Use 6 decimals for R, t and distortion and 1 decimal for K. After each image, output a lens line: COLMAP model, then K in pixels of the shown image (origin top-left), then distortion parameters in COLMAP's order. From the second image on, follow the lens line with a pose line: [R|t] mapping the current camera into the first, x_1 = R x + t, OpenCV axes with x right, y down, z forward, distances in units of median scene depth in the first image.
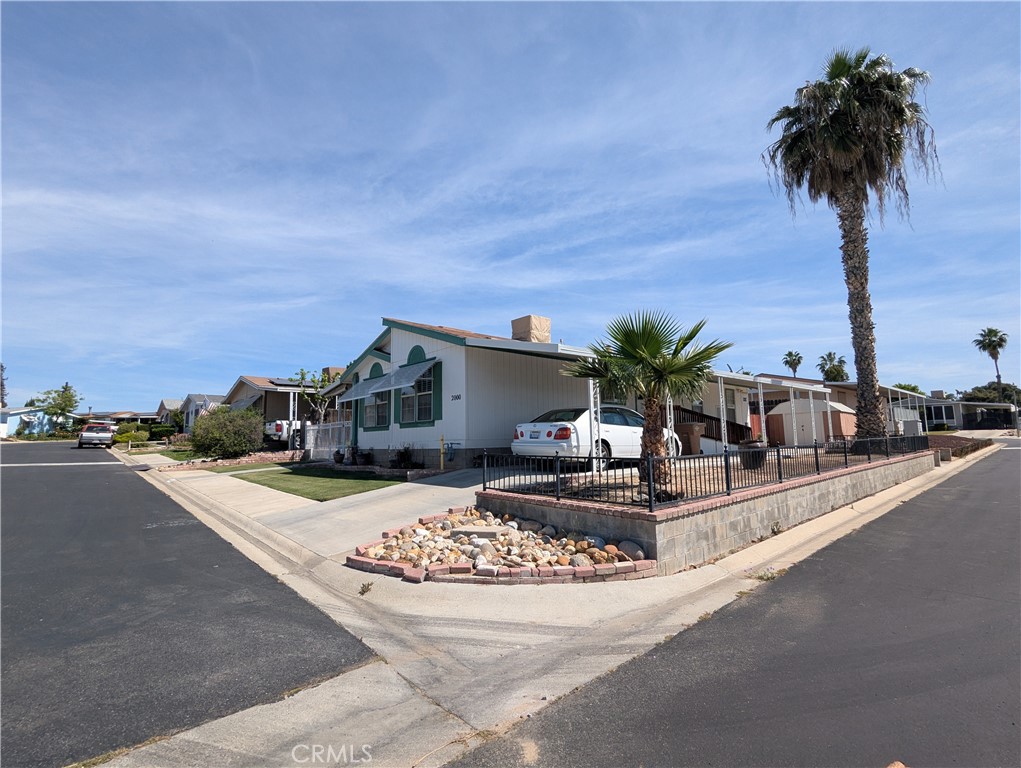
lens RADIAL K [[481.2, 0, 510.2], [0, 481.2, 378.0], [0, 0, 1]] dist [-0.000560, 0.001874]
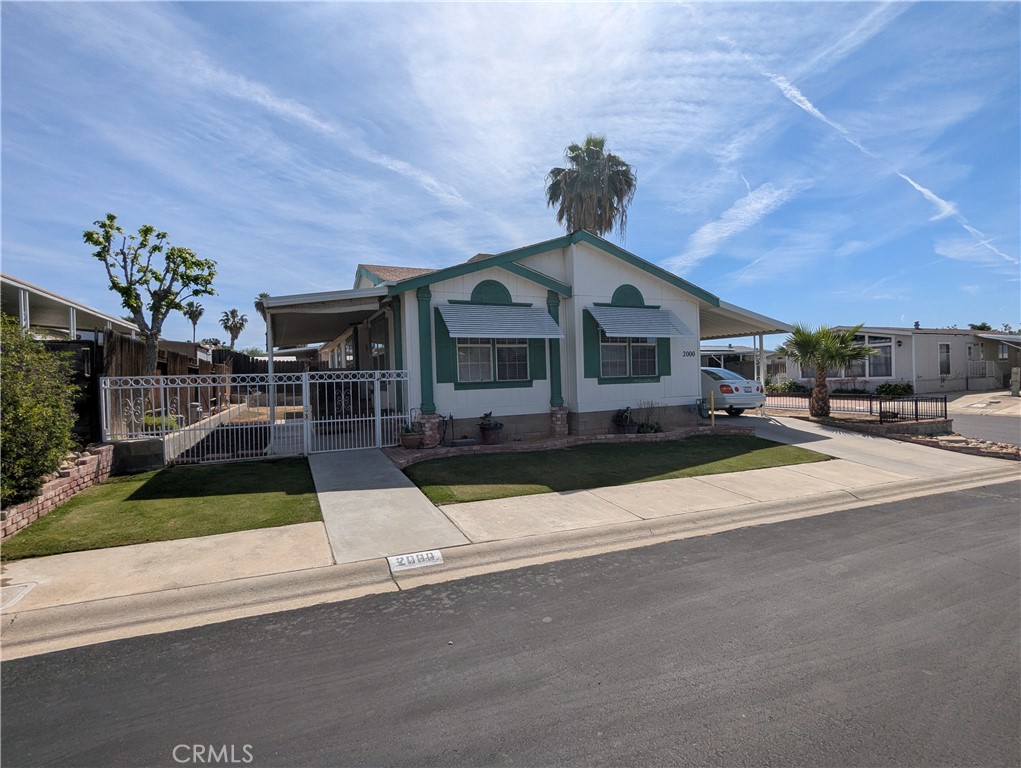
lens RADIAL K [[481.2, 0, 502.9], [0, 481.2, 384.1], [0, 0, 1]] dist [-0.000560, 0.001874]
pose [[0.288626, -0.000458, 0.957442, -1.084636], [-0.102532, 0.994235, 0.031384, 0.101727], [-0.951936, -0.107227, 0.286915, 0.981520]]
